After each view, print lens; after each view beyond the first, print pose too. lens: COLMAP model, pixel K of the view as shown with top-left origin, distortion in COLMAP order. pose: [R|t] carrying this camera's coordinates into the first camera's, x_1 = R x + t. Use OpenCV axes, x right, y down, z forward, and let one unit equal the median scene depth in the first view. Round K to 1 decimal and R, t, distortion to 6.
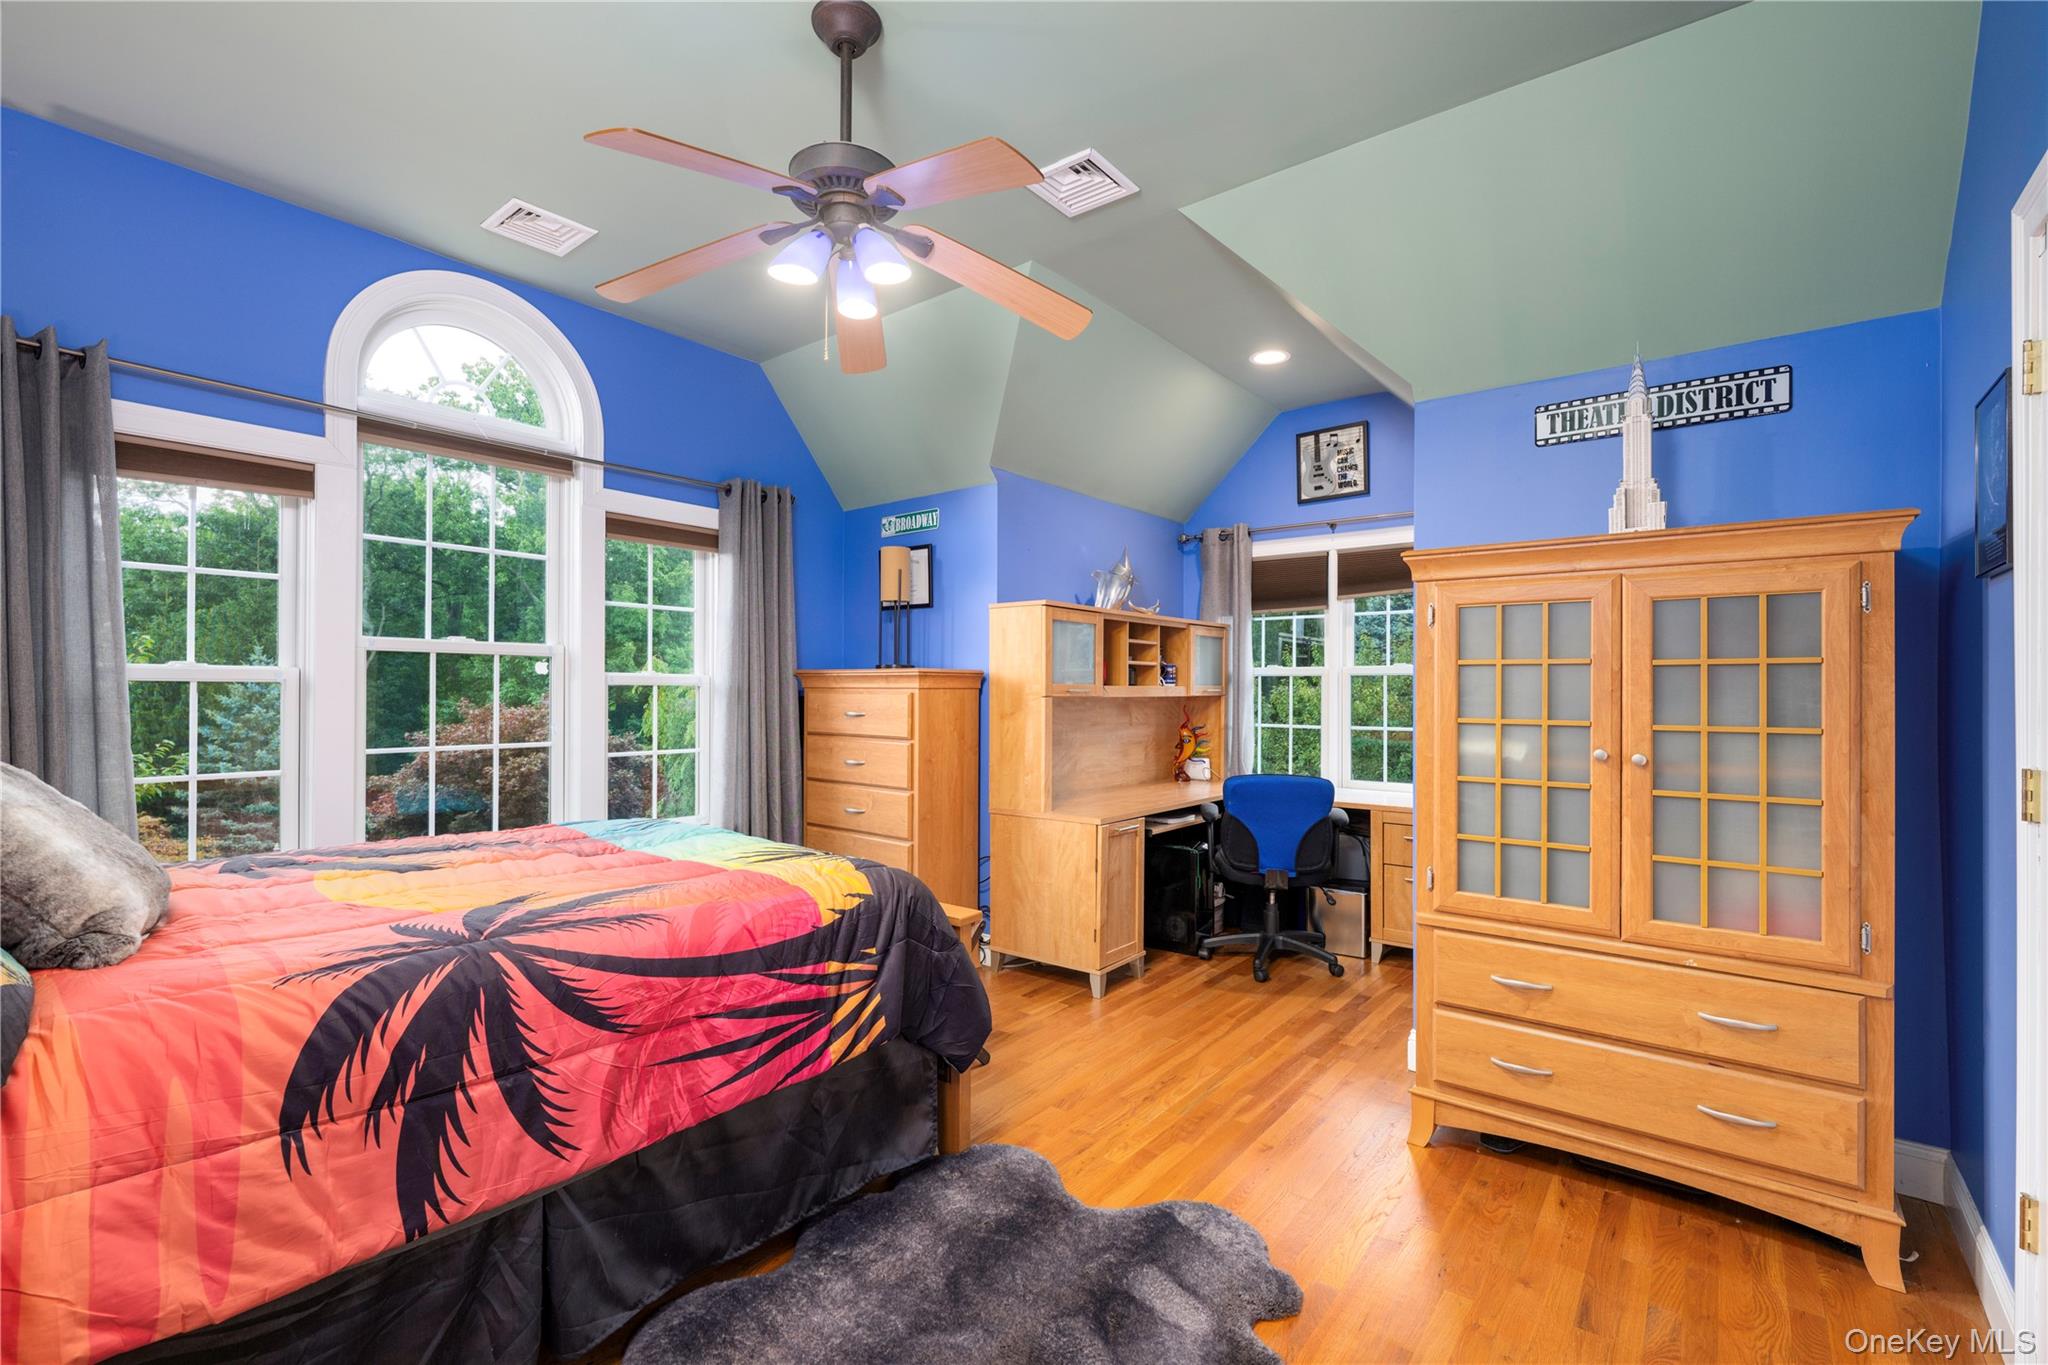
lens RADIAL K [[908.8, 0, 1017.0], [0, 908.8, 695.9], [0, 0, 1]] dist [0.001445, 0.000049]
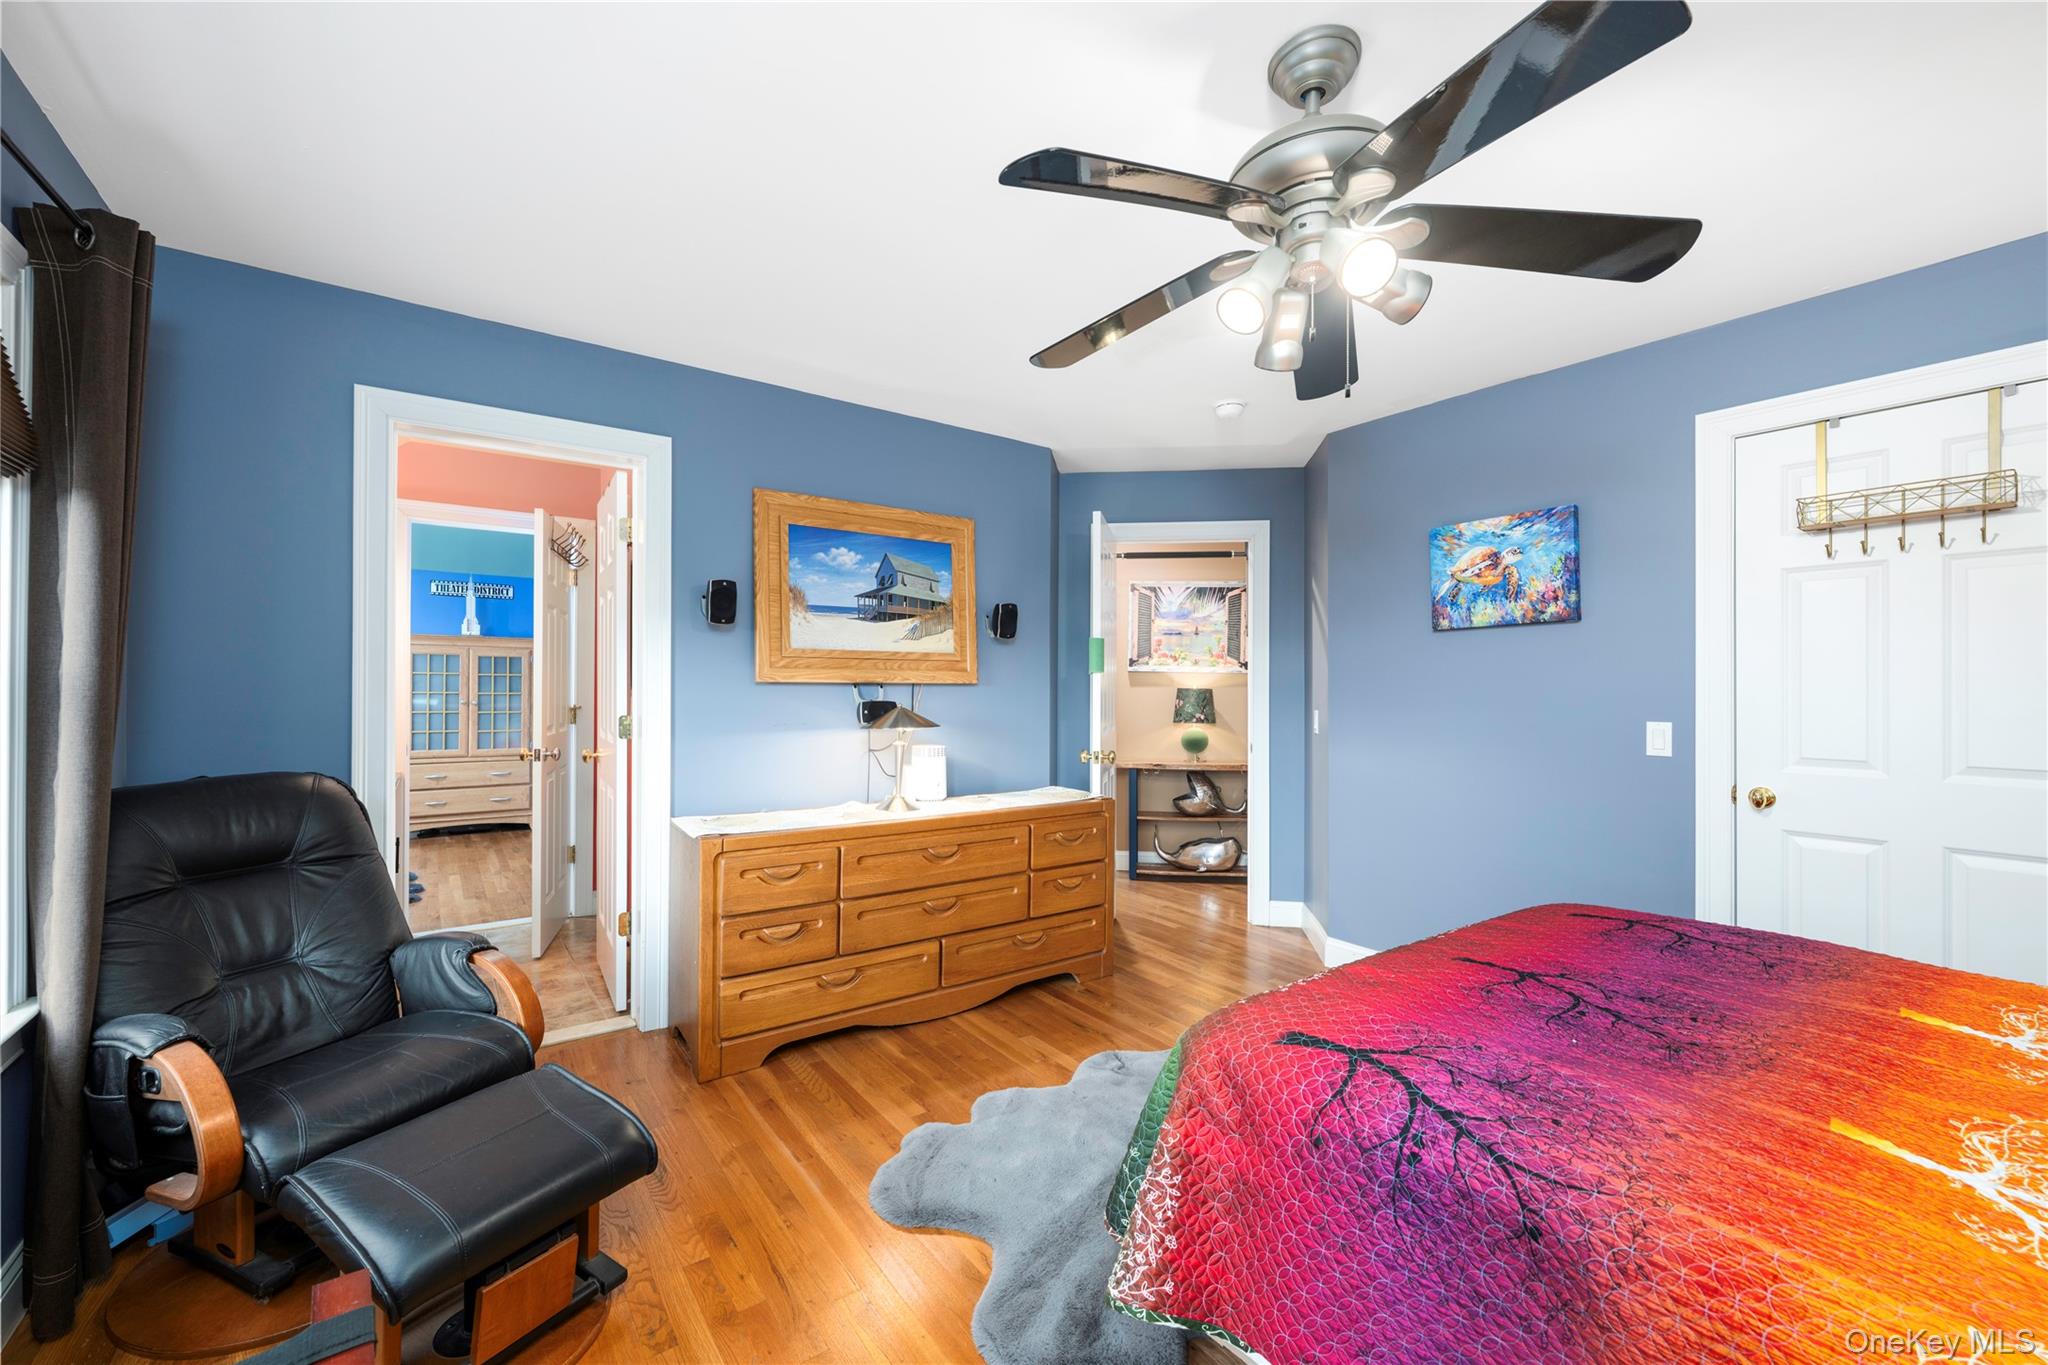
lens RADIAL K [[808.5, 0, 1017.7], [0, 808.5, 683.8], [0, 0, 1]] dist [-0.001079, -0.000016]
pose [[0.284375, 0.006263, 0.958693, -1.478156], [-0.005031, 0.999975, -0.005041, 0.000859], [-0.958700, -0.003390, 0.284399, -1.634022]]
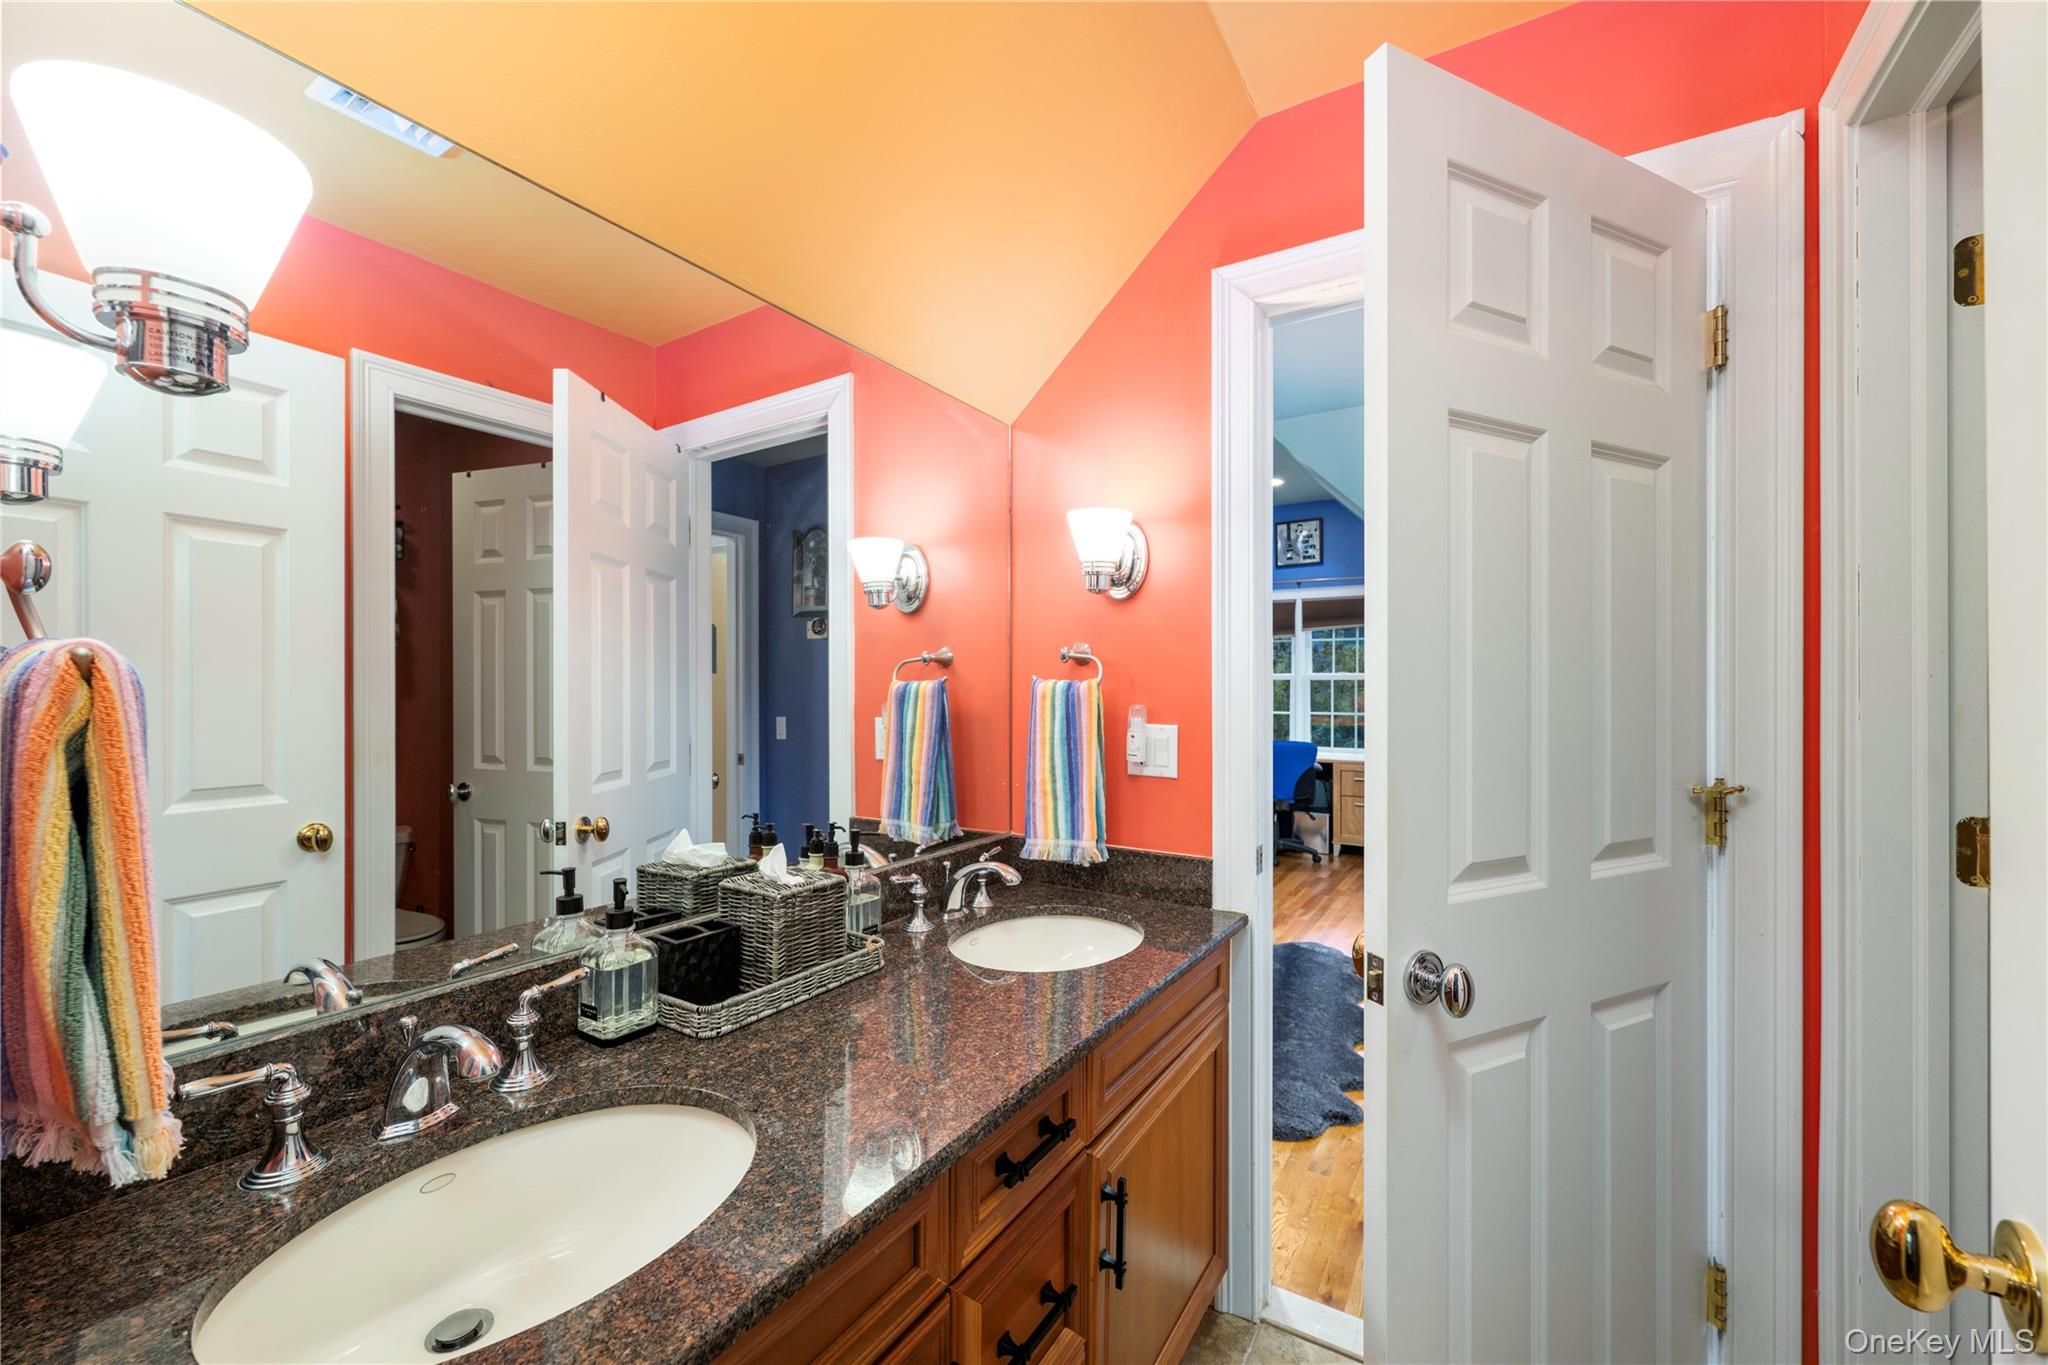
lens RADIAL K [[808.5, 0, 1026.4], [0, 808.5, 682.5], [0, 0, 1]] dist [-0.001079, -0.000016]
pose [[0.994164, -0.000164, 0.107875, -0.318058], [0.000348, 0.999999, -0.001693, -0.017587], [-0.107874, 0.001720, 0.994163, -0.389154]]
